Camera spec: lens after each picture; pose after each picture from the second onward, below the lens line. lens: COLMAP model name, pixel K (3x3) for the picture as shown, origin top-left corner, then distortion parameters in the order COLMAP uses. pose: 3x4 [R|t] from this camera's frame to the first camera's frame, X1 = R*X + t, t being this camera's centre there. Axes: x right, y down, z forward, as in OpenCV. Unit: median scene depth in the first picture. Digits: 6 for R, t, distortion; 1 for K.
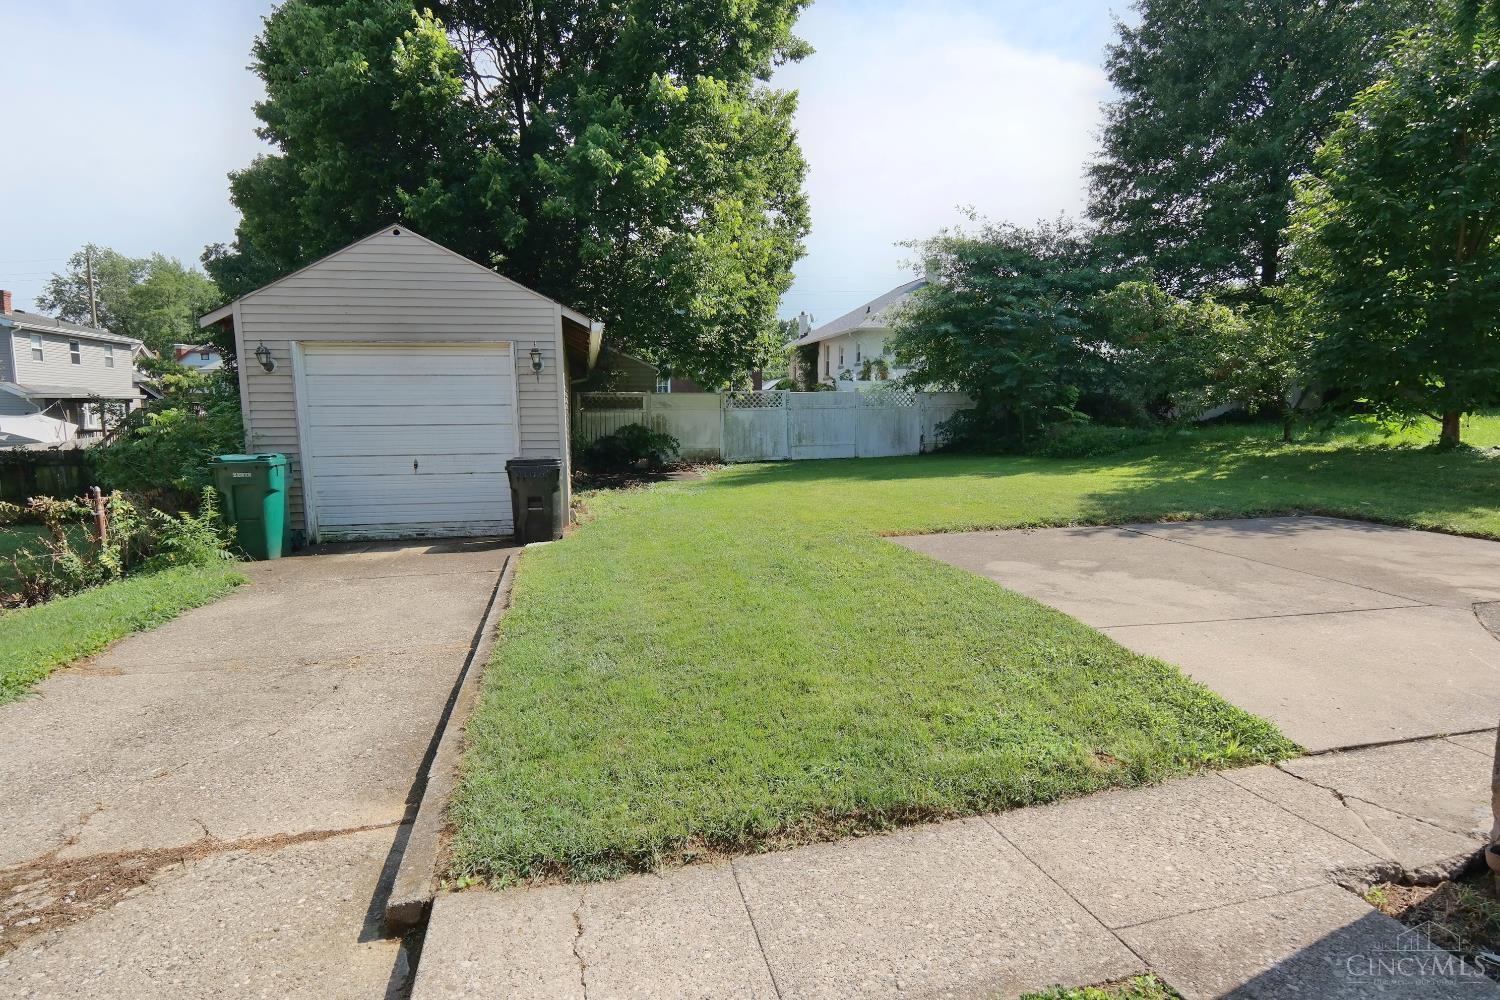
lens RADIAL K [[815.3, 0, 737.6], [0, 815.3, 508.2], [0, 0, 1]] dist [-0.000903, 0.003143]
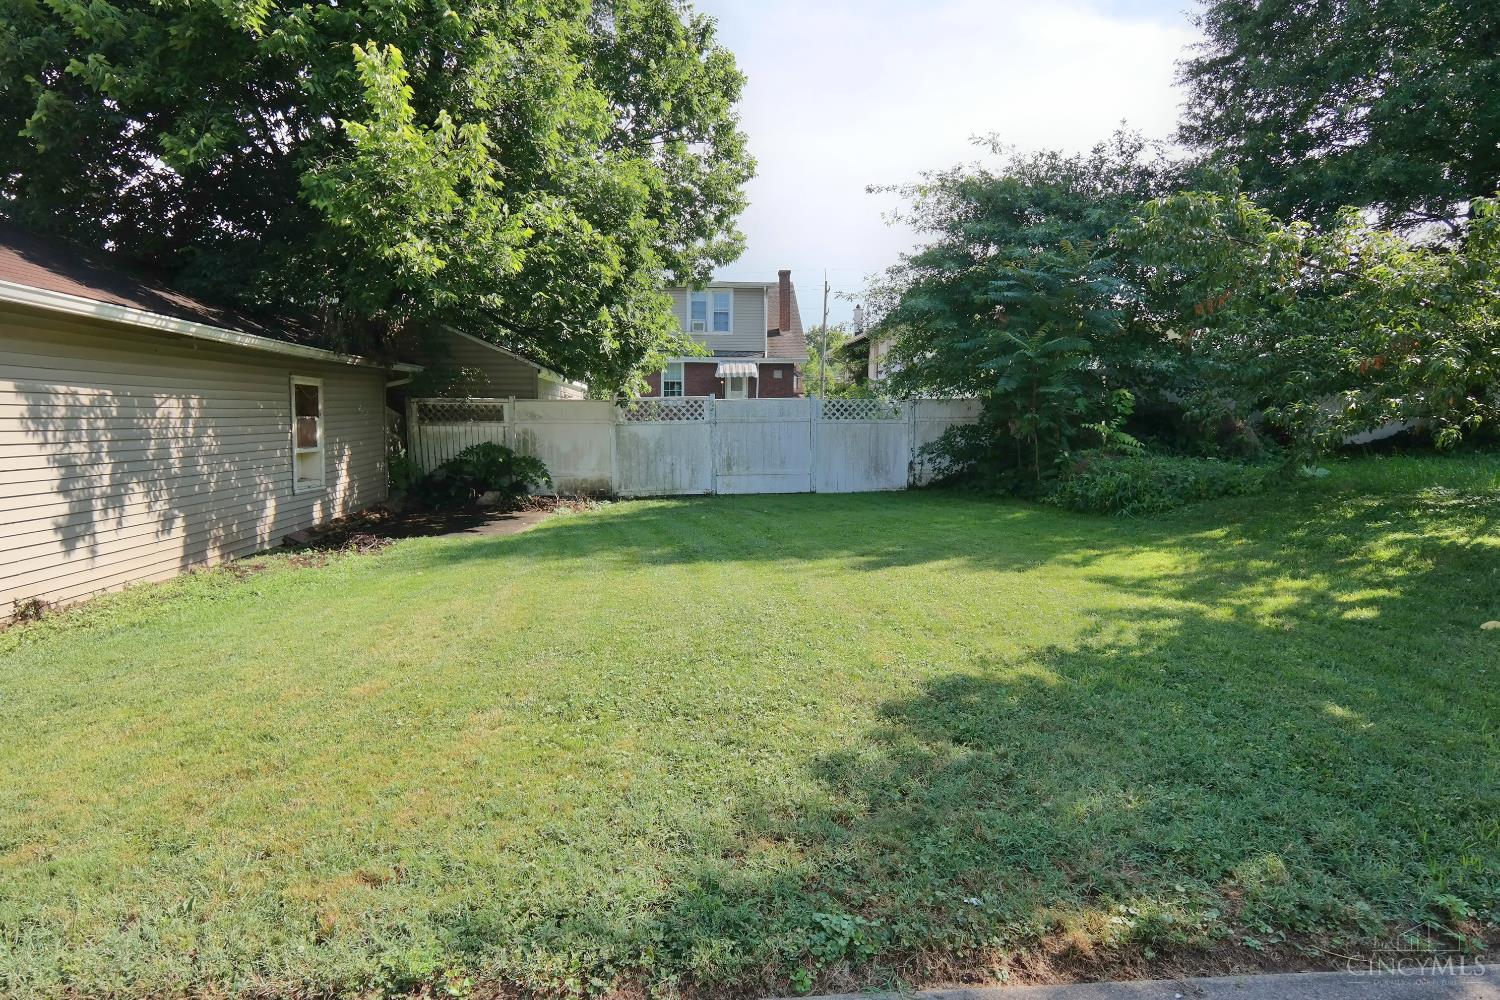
lens RADIAL K [[819.6, 0, 739.9], [0, 819.6, 510.0], [0, 0, 1]] dist [-0.009866, 0.020780]
pose [[0.989255, 0.022212, -0.144500, 0.198243], [-0.023004, 0.999728, -0.003810, -0.046000], [0.144376, 0.007093, 0.989497, 0.315419]]
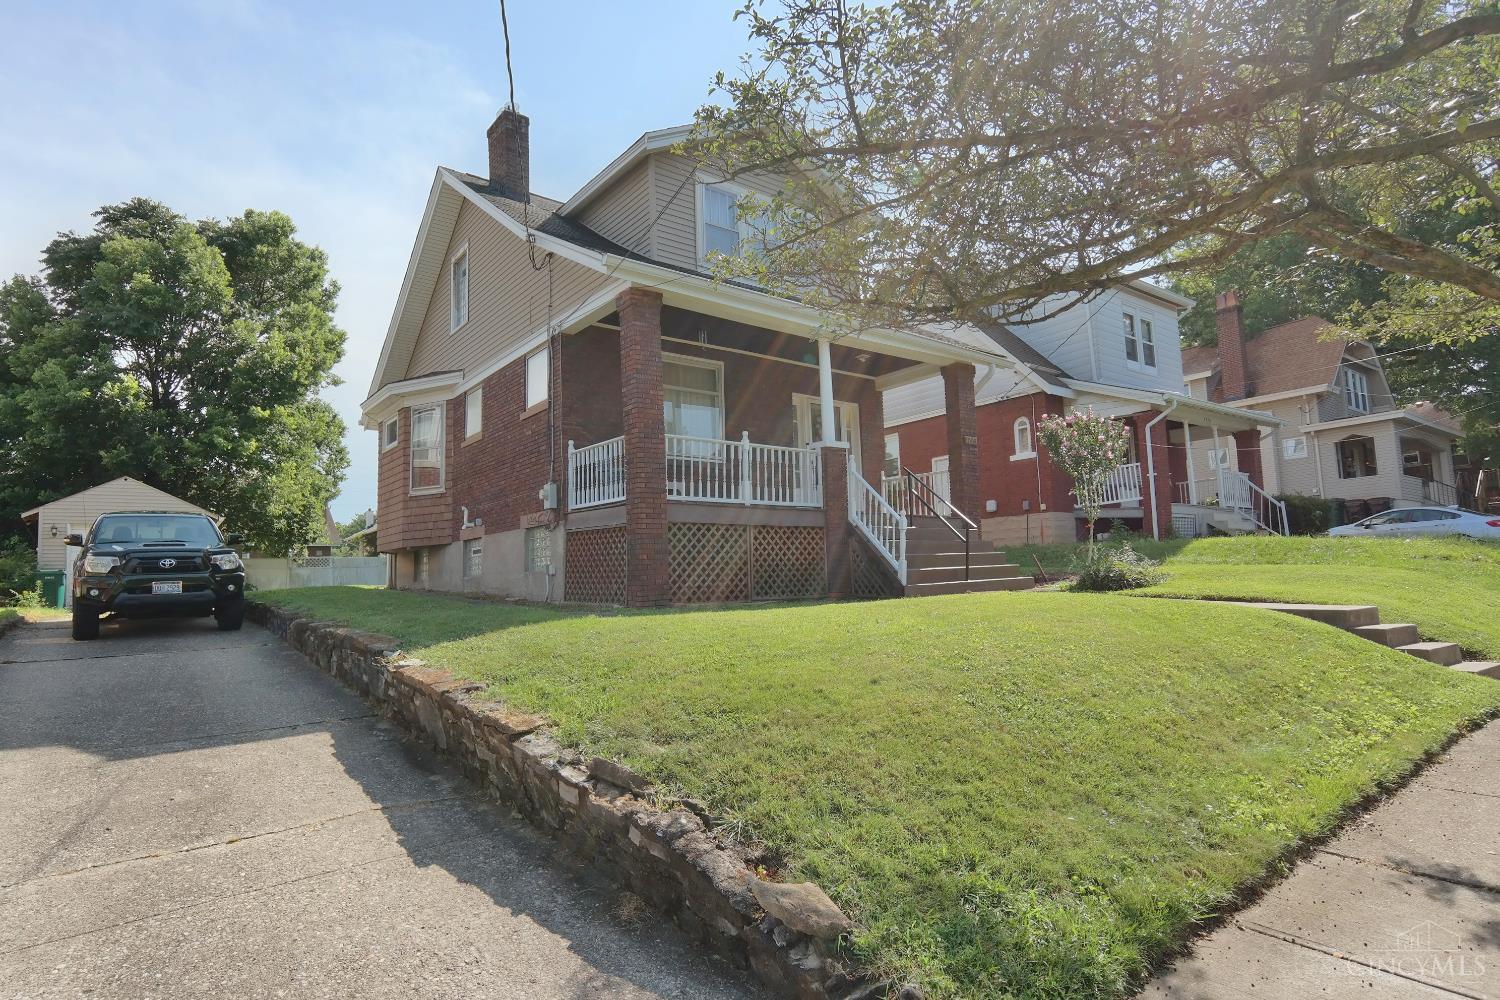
lens RADIAL K [[815.3, 0, 737.6], [0, 815.3, 508.2], [0, 0, 1]] dist [-0.000903, 0.003143]
pose [[0.893994, 0.018258, 0.447706, 0.054075], [0.085797, 0.973707, -0.211031, 0.187173], [-0.439788, 0.227073, 0.868922, -0.863729]]
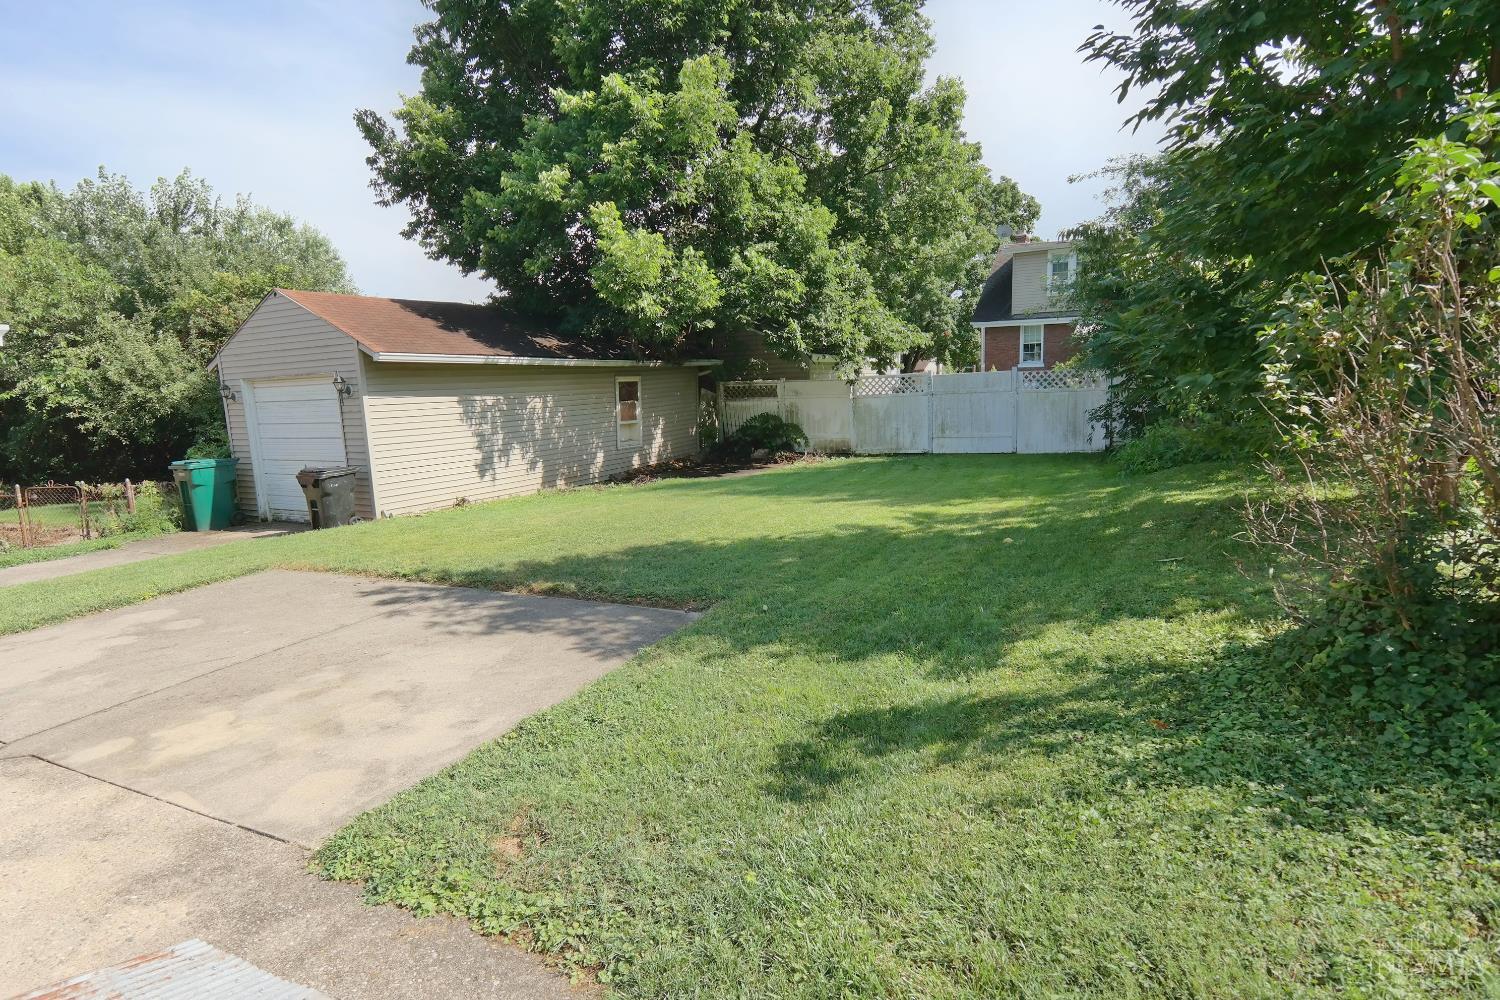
lens RADIAL K [[819.6, 0, 739.9], [0, 819.6, 510.0], [0, 0, 1]] dist [-0.009866, 0.020780]
pose [[0.760019, 0.077340, -0.645282, 0.497894], [-0.042995, 0.996702, 0.068820, -0.053078], [0.648477, -0.024560, 0.760838, 0.220164]]
